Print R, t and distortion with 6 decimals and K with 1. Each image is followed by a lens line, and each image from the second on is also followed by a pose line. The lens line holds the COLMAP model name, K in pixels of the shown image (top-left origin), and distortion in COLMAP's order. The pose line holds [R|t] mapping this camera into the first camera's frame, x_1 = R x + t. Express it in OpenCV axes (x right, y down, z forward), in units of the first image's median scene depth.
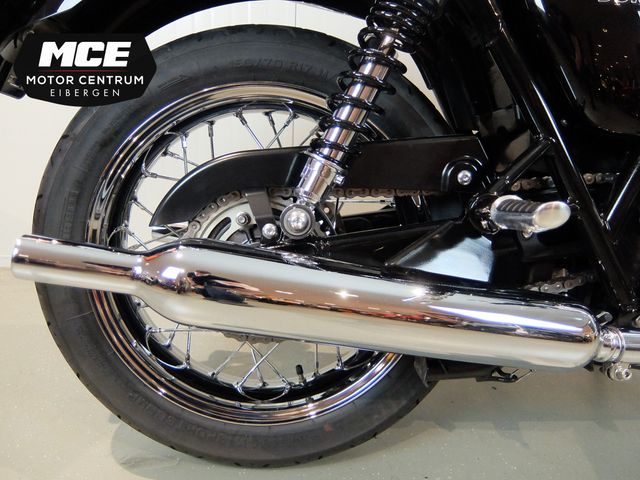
lens RADIAL K [[480.7, 0, 320.0], [0, 480.7, 240.0], [0, 0, 1]] dist [-0.031581, -0.000079]
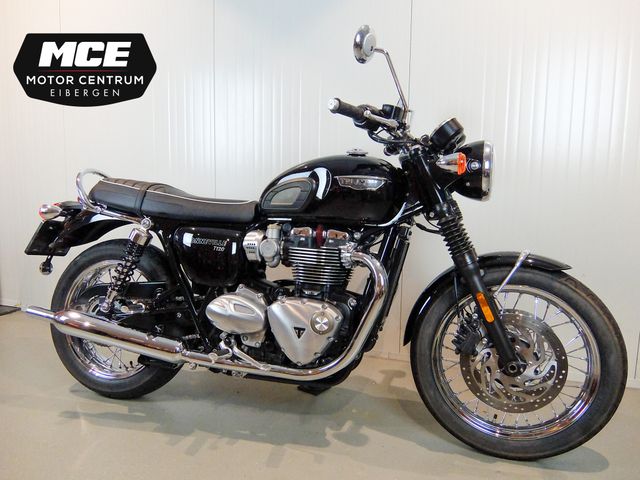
lens RADIAL K [[480.7, 0, 320.0], [0, 480.7, 240.0], [0, 0, 1]] dist [-0.031581, -0.000079]
pose [[0.951822, 0.018942, -0.306066, 2.135284], [-0.067061, 0.986789, -0.147480, -0.099857], [0.299229, 0.160899, 0.940518, -1.558076]]
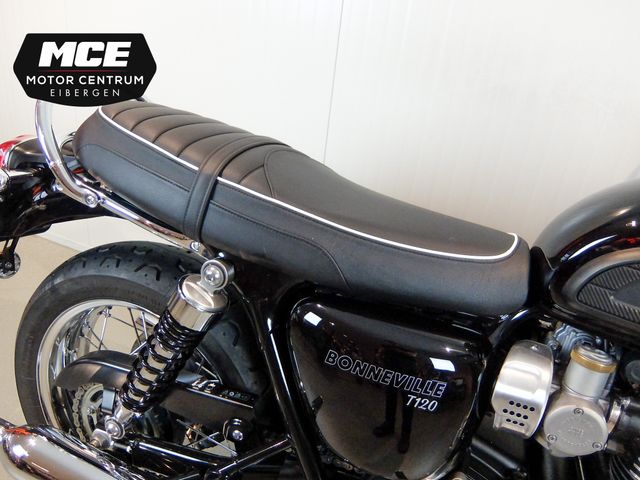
lens RADIAL K [[480.7, 0, 320.0], [0, 480.7, 240.0], [0, 0, 1]] dist [-0.031581, -0.000079]
pose [[0.907930, 0.240083, -0.343544, 0.784868], [-0.186761, 0.965552, 0.181190, -0.871823], [0.375210, -0.100347, 0.921492, -0.022216]]
